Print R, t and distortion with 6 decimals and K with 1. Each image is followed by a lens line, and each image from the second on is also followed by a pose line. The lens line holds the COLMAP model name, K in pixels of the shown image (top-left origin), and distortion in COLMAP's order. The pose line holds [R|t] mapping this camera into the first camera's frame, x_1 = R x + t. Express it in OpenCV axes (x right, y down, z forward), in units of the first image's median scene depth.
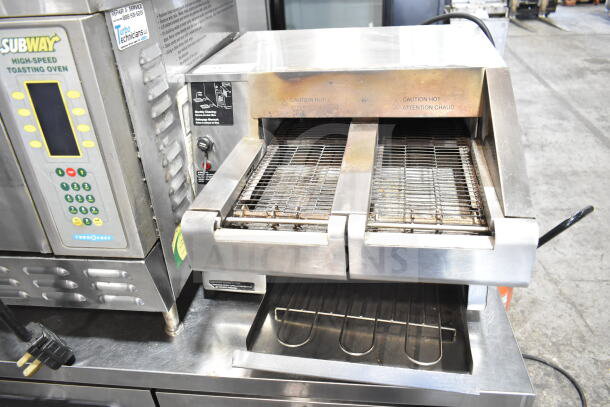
lens RADIAL K [[463.5, 0, 300.4], [0, 463.5, 203.6], [0, 0, 1]] dist [-0.021250, -0.006573]
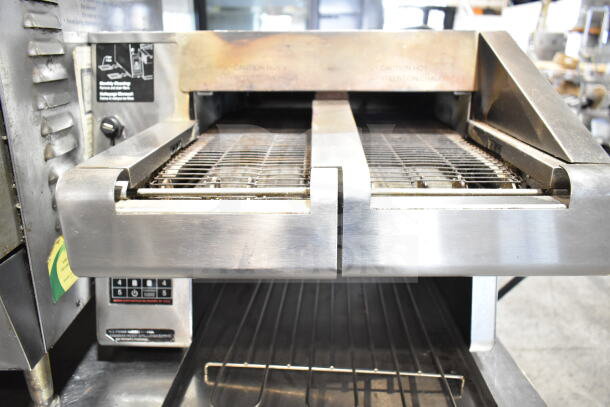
lens RADIAL K [[463.5, 0, 304.8], [0, 463.5, 202.7], [0, 0, 1]] dist [-0.021250, -0.006573]
pose [[0.983159, 0.015935, 0.182055, -0.039859], [0.020817, 0.979942, -0.198191, 0.136685], [-0.181561, 0.198643, 0.963108, 0.282712]]
